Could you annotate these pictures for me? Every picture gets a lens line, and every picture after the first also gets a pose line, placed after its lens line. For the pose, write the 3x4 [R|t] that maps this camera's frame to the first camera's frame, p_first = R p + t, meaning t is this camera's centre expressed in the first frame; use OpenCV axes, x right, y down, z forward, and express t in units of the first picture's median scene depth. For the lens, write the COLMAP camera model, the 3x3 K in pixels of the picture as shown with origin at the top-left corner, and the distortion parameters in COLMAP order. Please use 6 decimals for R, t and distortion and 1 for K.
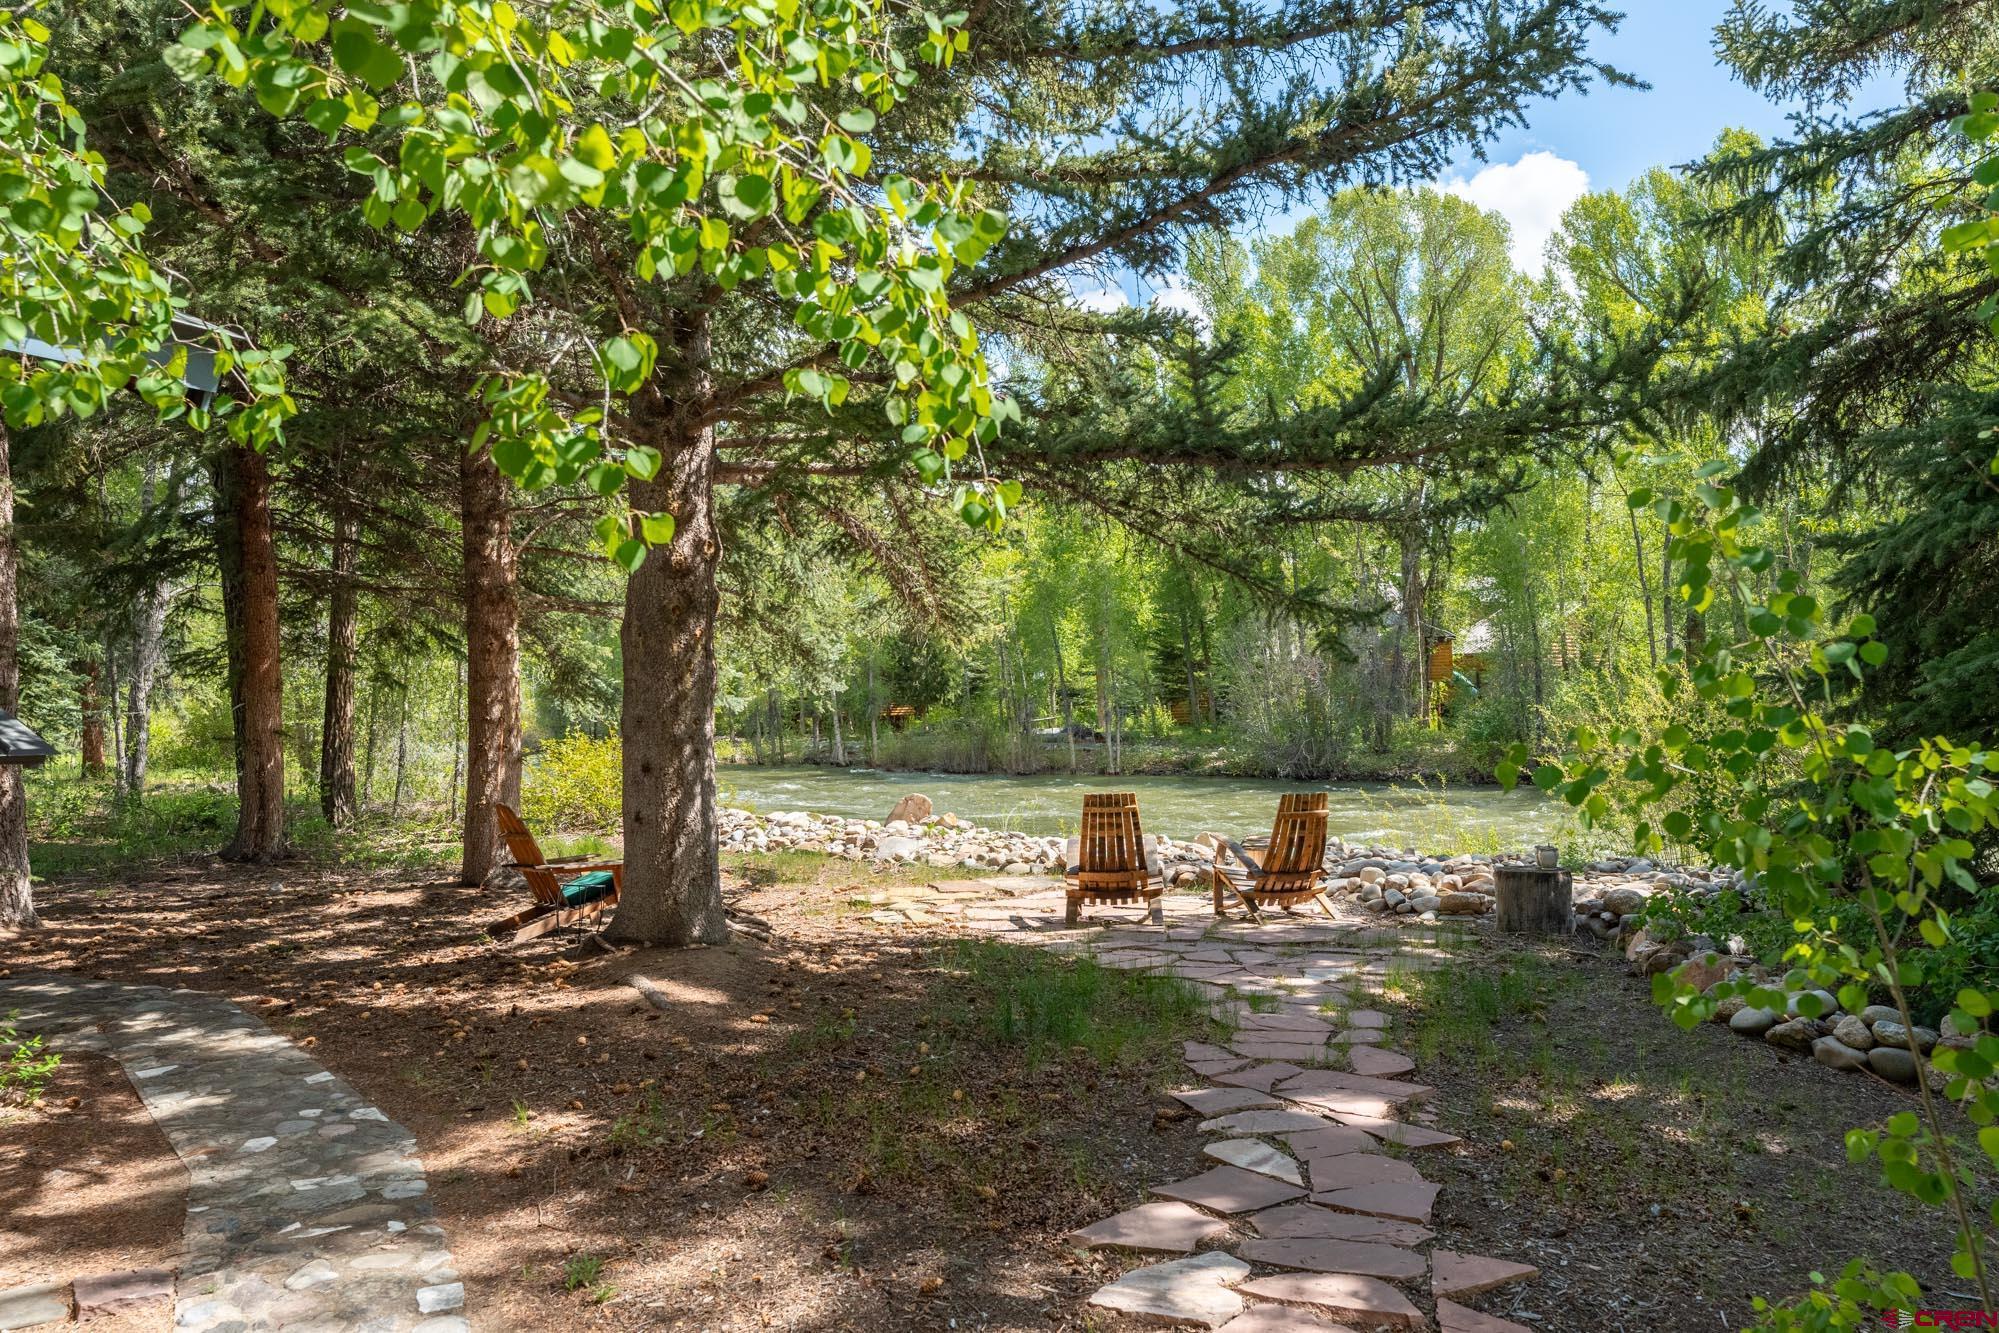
lens RADIAL K [[1395.8, 0, 967.5], [0, 1395.8, 665.9], [0, 0, 1]] dist [0.003315, -0.000525]
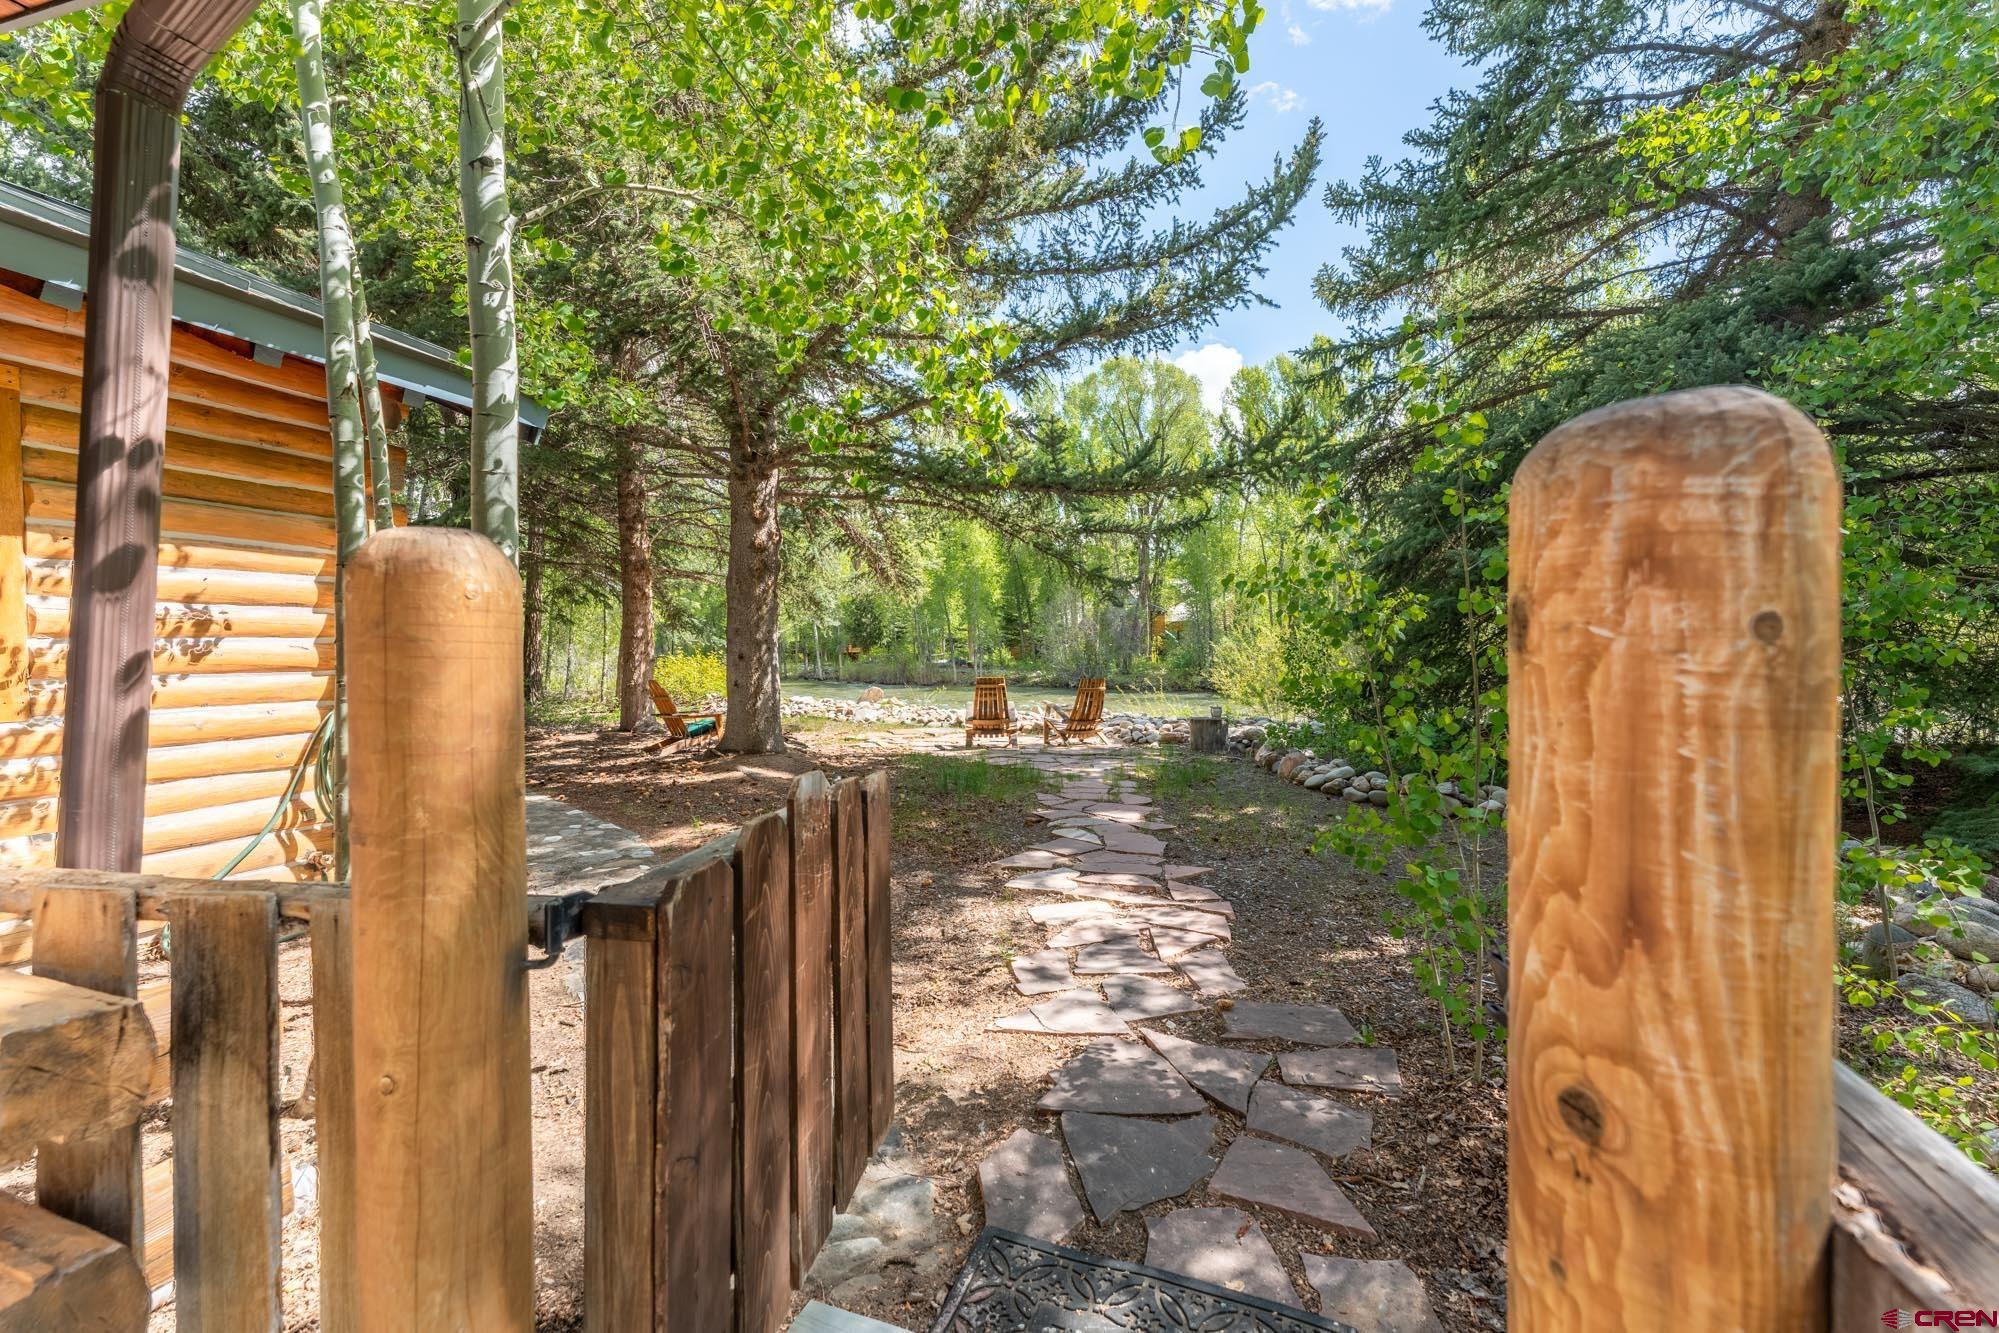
lens RADIAL K [[823.8, 0, 965.4], [0, 823.8, 665.1], [0, 0, 1]] dist [0.001604, -0.000387]
pose [[0.994713, 0.011528, 0.102042, -0.044509], [-0.015176, 0.999270, 0.035051, 0.038337], [-0.101564, -0.036414, 0.994162, -0.088027]]
